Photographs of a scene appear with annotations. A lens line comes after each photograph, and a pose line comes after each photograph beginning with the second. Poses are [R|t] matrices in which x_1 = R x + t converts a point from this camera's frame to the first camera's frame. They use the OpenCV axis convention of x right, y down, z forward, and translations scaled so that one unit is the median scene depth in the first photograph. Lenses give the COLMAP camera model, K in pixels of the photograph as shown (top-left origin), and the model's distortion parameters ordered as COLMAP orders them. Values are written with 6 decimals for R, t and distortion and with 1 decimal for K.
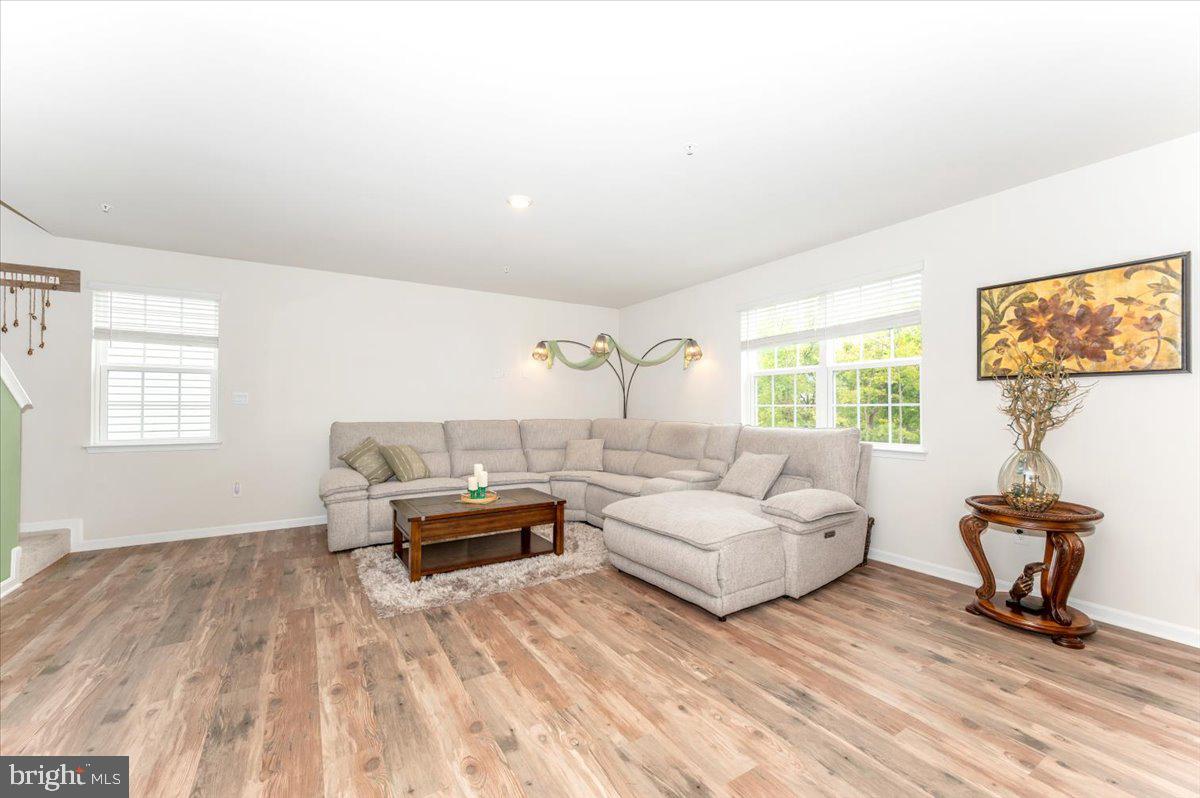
lens RADIAL K [[475.0, 0, 596.7], [0, 475.0, 402.1], [0, 0, 1]] dist [-0.000231, -0.000124]
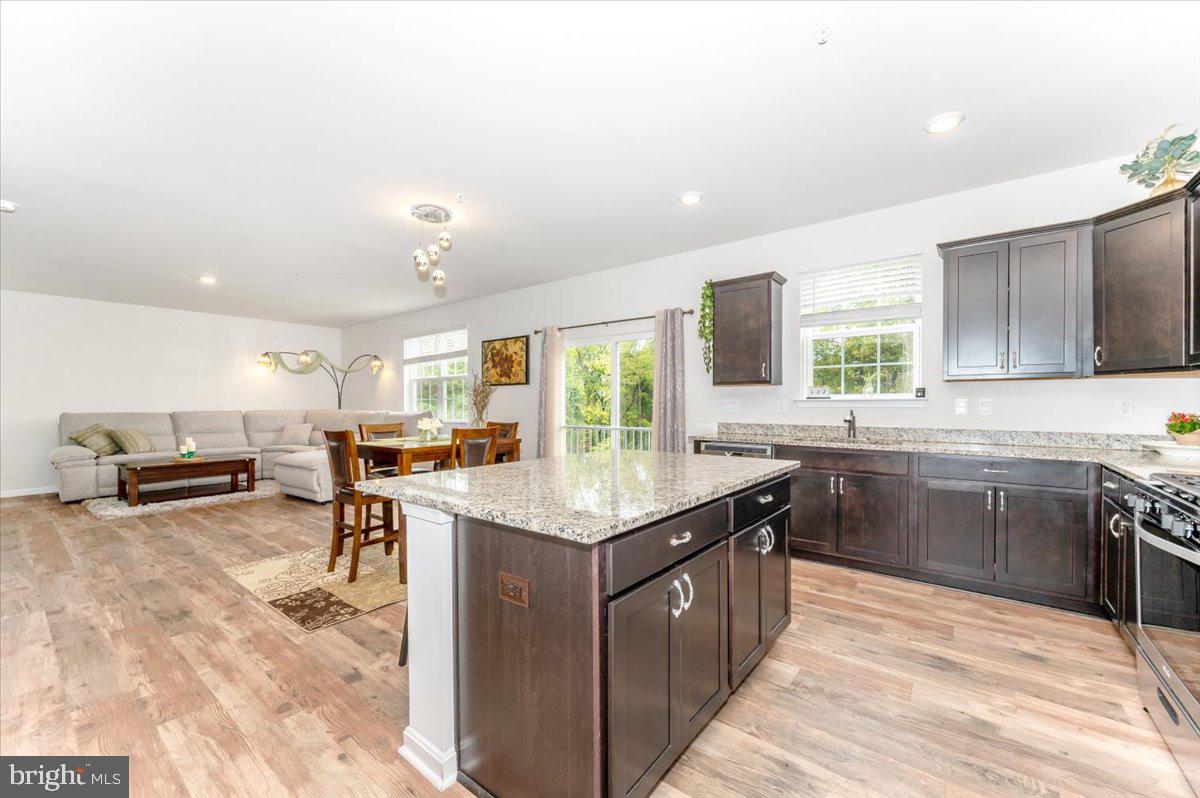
lens RADIAL K [[475.0, 0, 597.7], [0, 475.0, 406.5], [0, 0, 1]] dist [-0.000231, -0.000124]
pose [[0.939104, -0.006072, 0.343578, 0.632335], [0.001409, 0.999904, 0.013820, 0.015523], [-0.343629, -0.012495, 0.939022, -1.217646]]
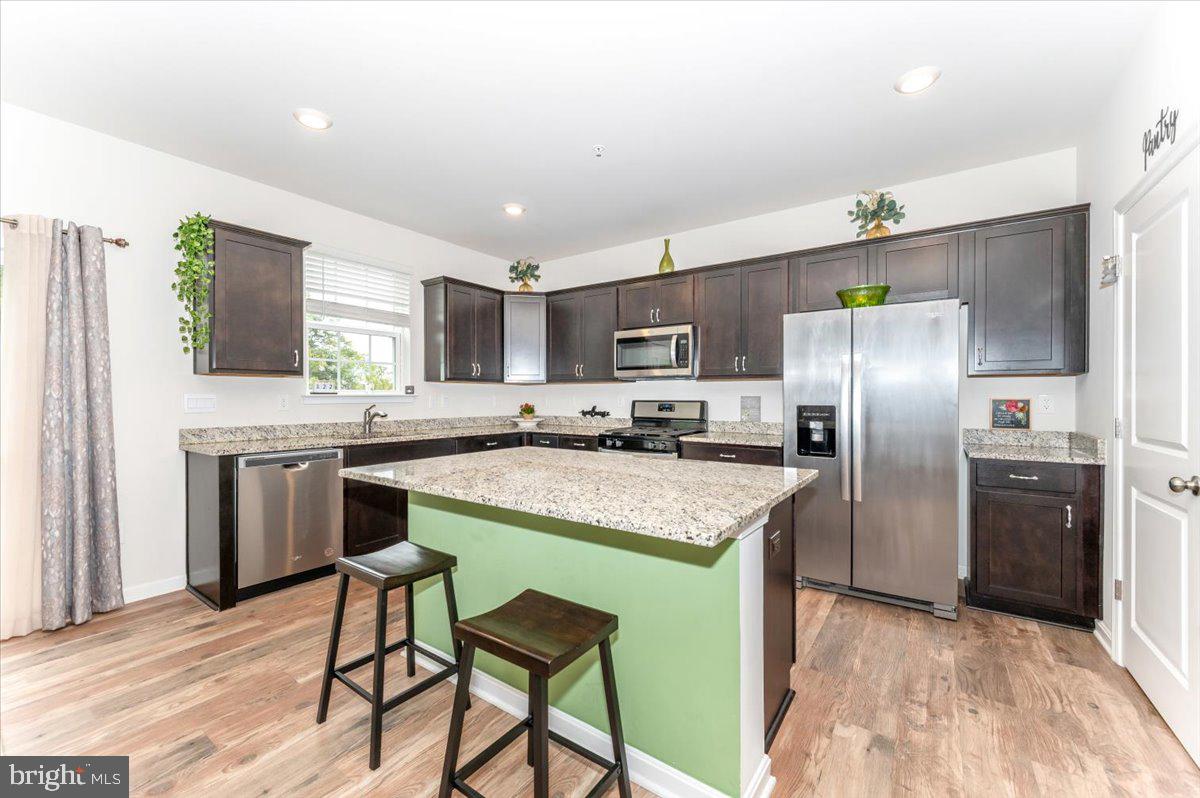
lens RADIAL K [[475.0, 0, 600.4], [0, 475.0, 396.5], [0, 0, 1]] dist [-0.000231, -0.000124]
pose [[-0.393288, -0.000363, 0.919415, 0.257235], [-0.005543, 0.999983, -0.001976, 0.017304], [-0.919398, -0.005874, -0.393284, -0.328090]]
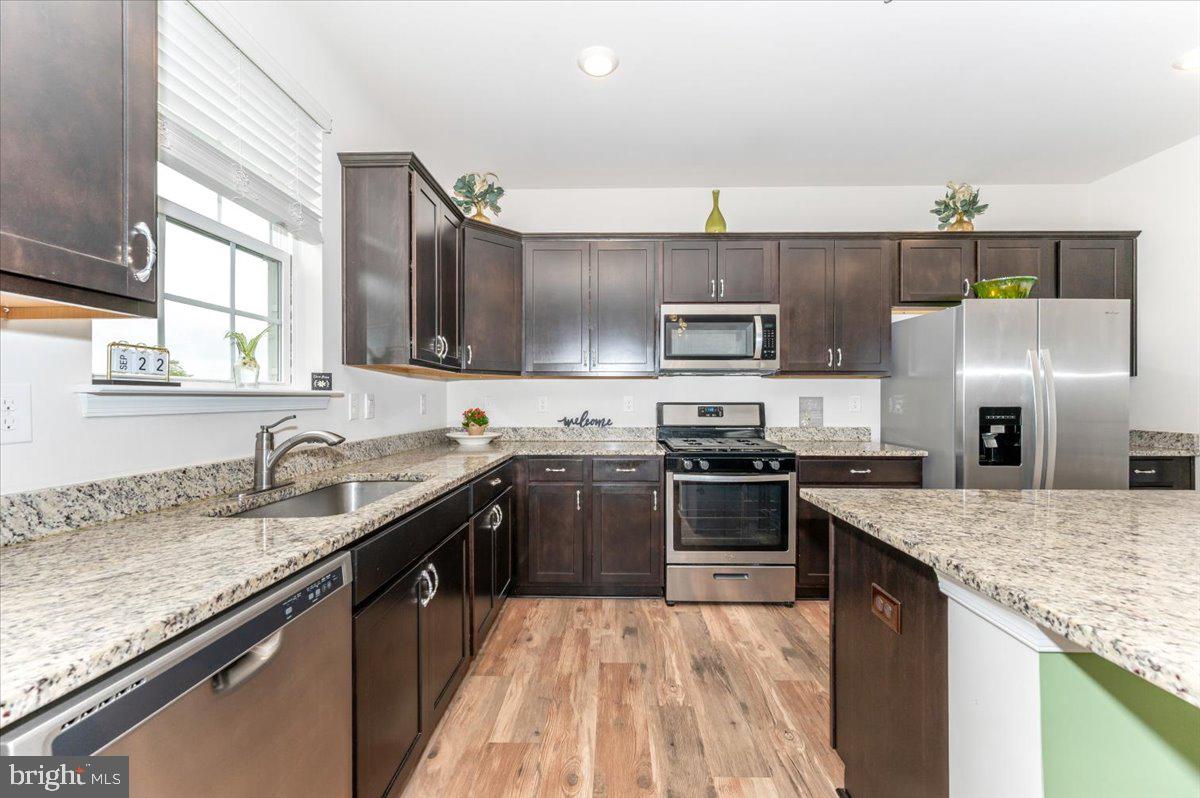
lens RADIAL K [[475.0, 0, 601.7], [0, 475.0, 396.0], [0, 0, 1]] dist [-0.000231, -0.000124]
pose [[-0.839025, 0.003983, 0.544078, 1.129334], [-0.003177, 0.999920, -0.012218, 0.024770], [-0.544084, -0.011980, -0.838945, -0.018808]]
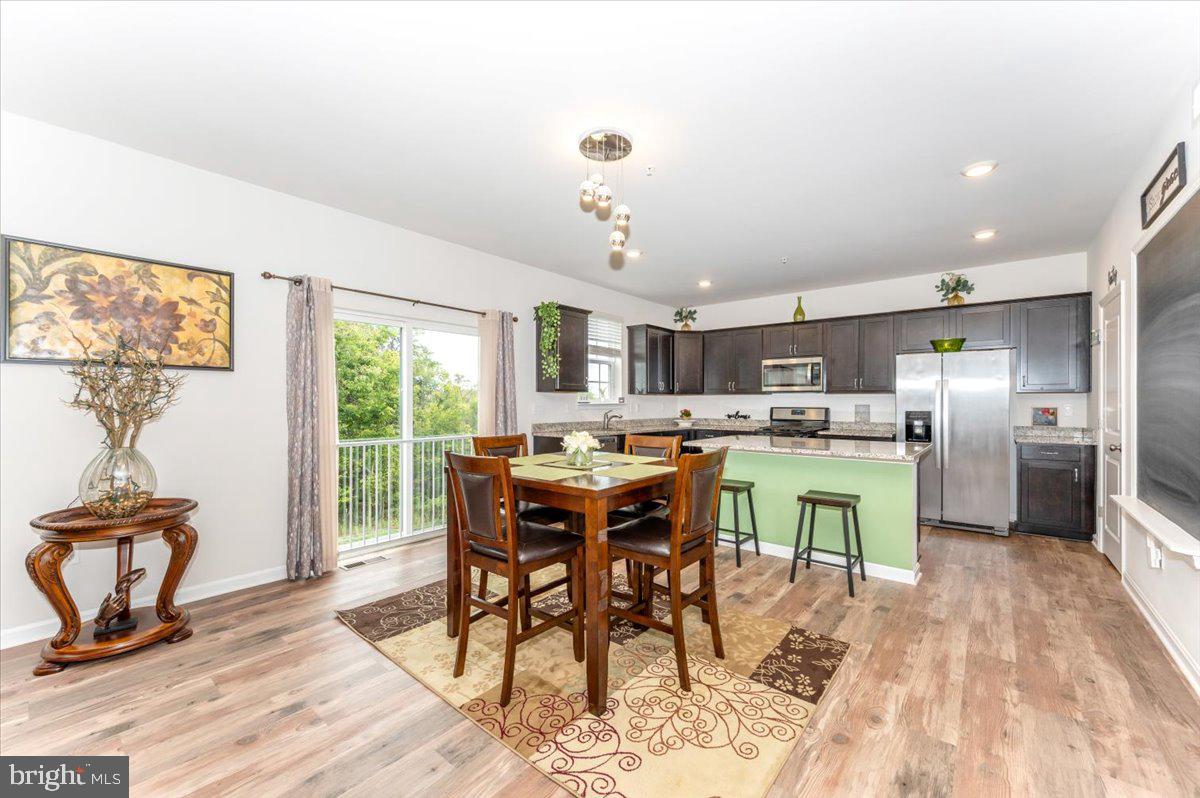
lens RADIAL K [[475.0, 0, 603.7], [0, 475.0, 400.1], [0, 0, 1]] dist [-0.000231, -0.000124]
pose [[-0.323865, 0.003213, 0.946098, -0.198284], [-0.007239, 0.999957, -0.005874, 0.011546], [-0.946076, -0.008752, -0.323827, 0.413399]]
